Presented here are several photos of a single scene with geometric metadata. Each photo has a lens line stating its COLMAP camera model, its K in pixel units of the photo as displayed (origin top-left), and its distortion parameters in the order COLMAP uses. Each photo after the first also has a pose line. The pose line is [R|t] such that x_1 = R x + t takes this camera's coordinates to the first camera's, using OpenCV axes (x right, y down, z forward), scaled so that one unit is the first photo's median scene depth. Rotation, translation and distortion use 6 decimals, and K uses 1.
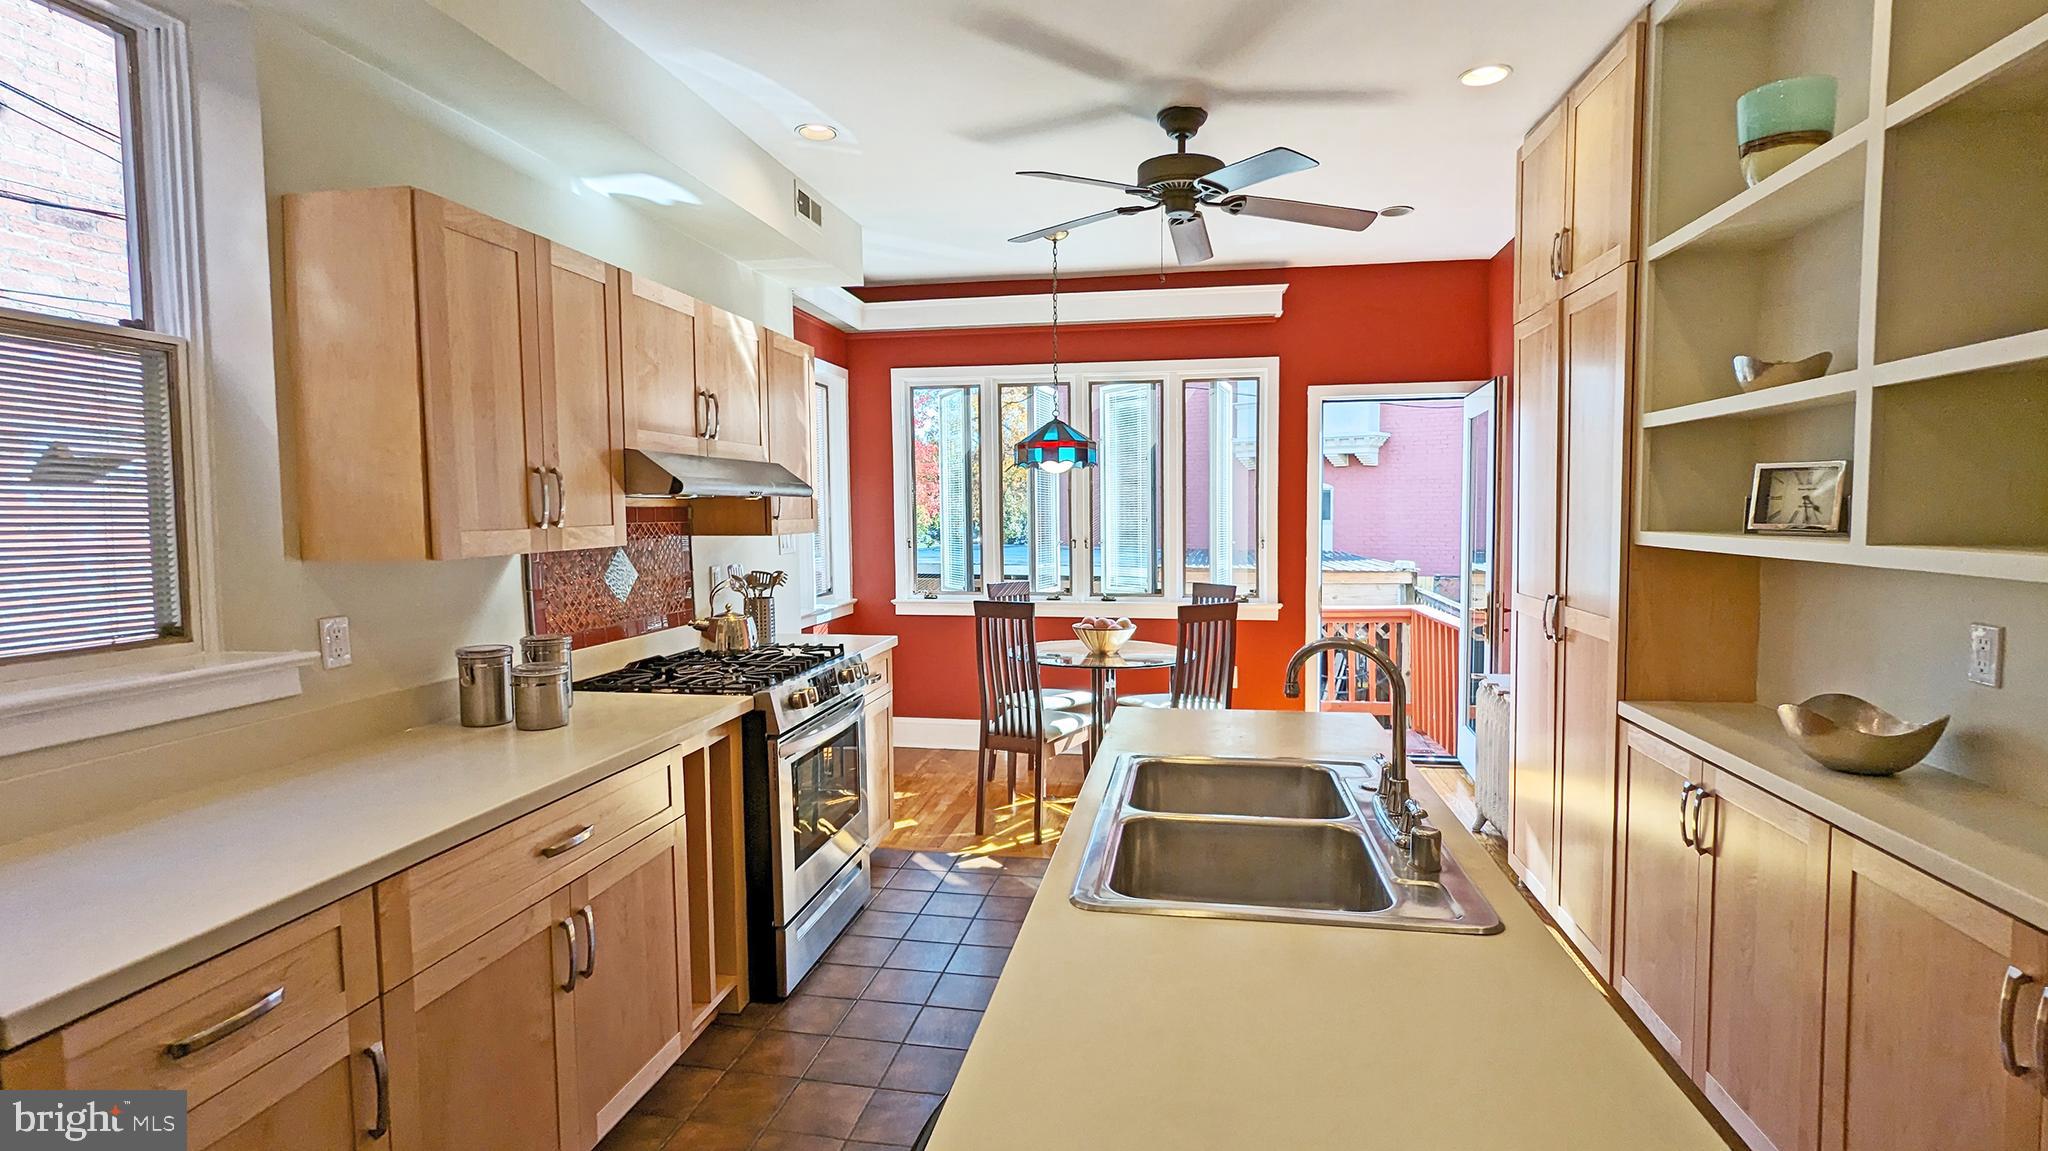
lens RADIAL K [[940.8, 0, 1024.0], [0, 940.8, 575.5], [0, 0, 1]] dist [-0.017827, 0.000199]
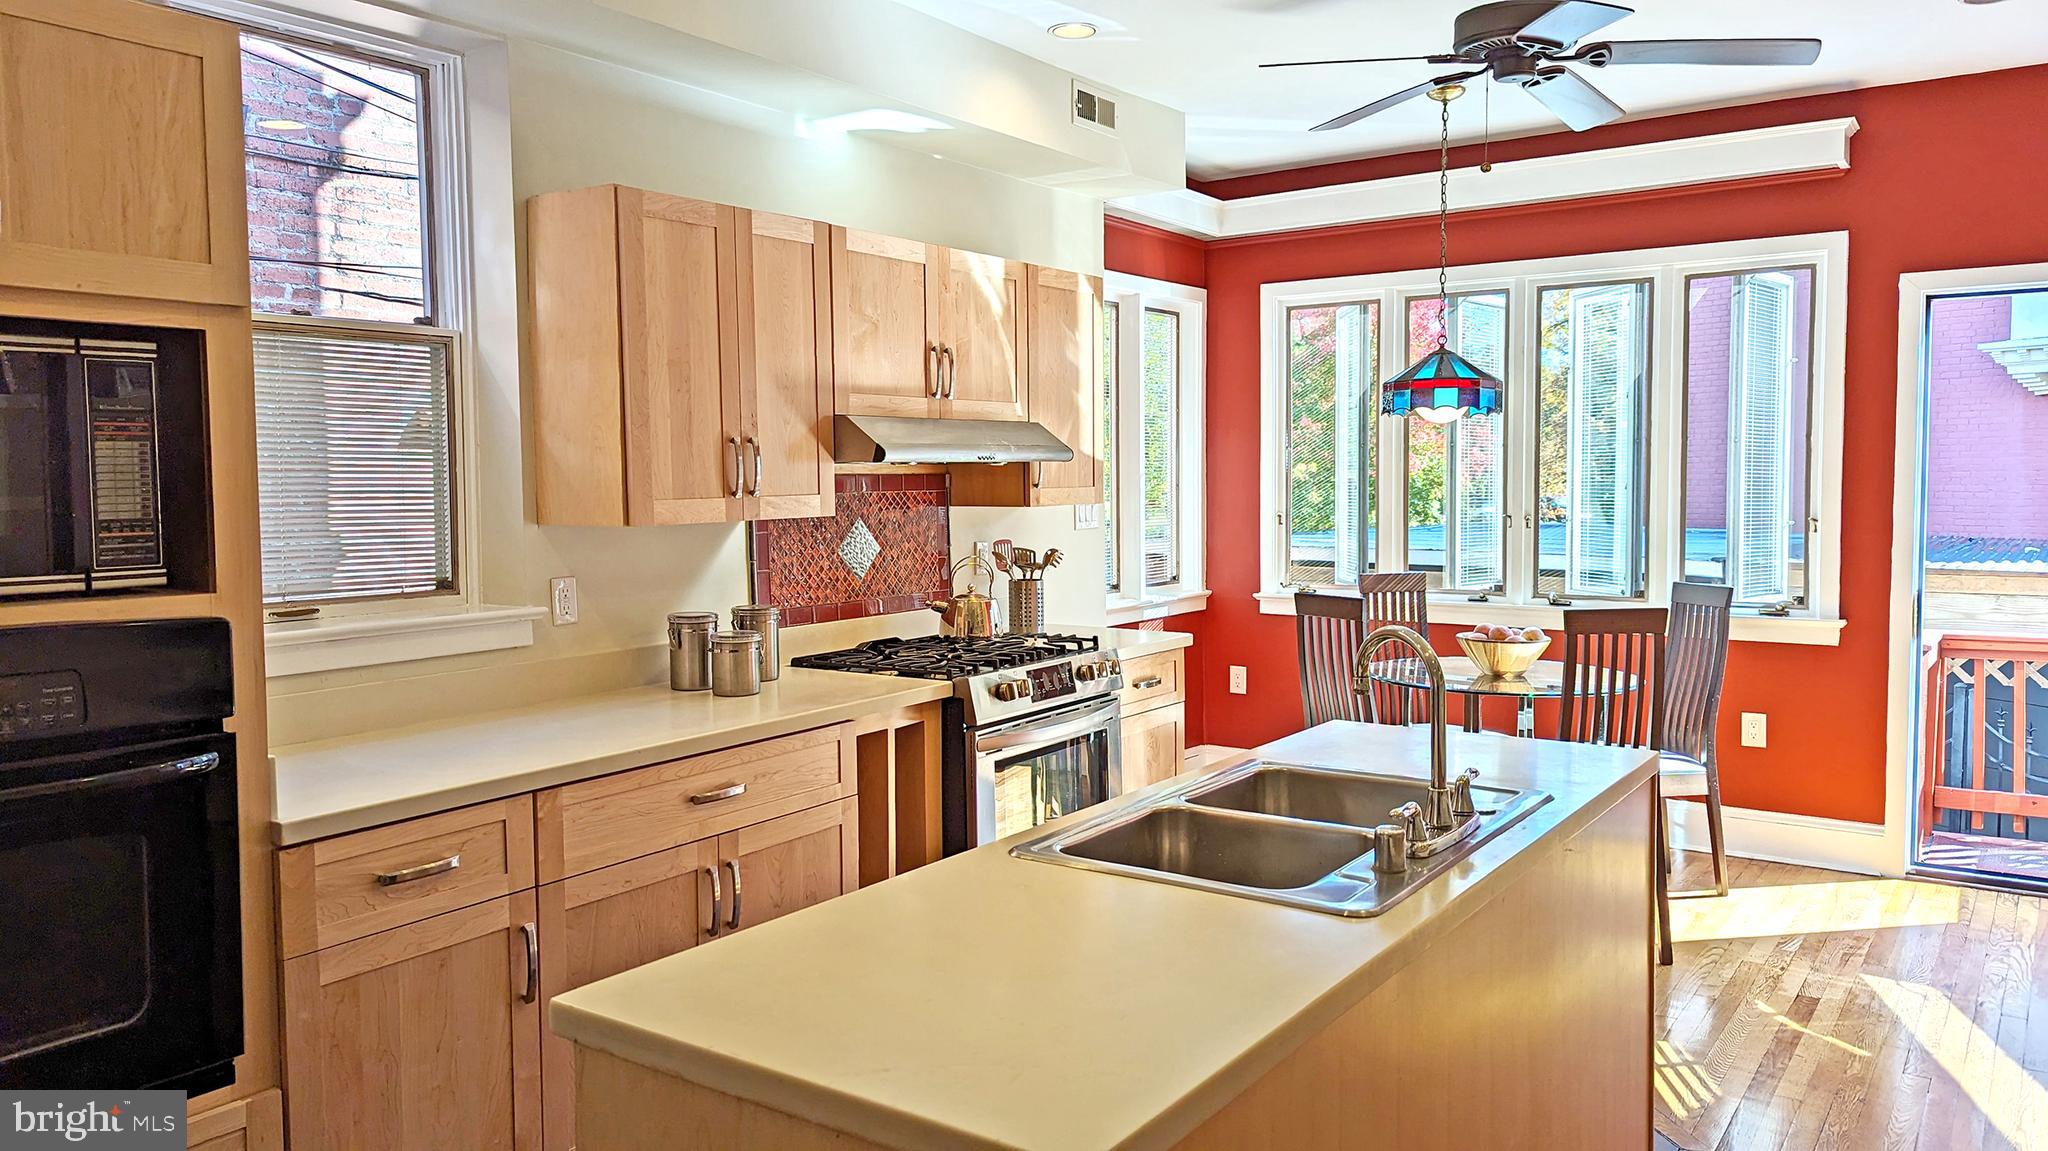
lens RADIAL K [[1434.4, 0, 1024.0], [0, 1434.4, 575.5], [0, 0, 1]] dist [0.009576, -0.000371]
pose [[0.900590, 0.029333, -0.433678, 0.340310], [-0.026689, 0.999570, 0.012185, 0.005143], [0.433849, 0.000601, 0.900986, -0.203973]]
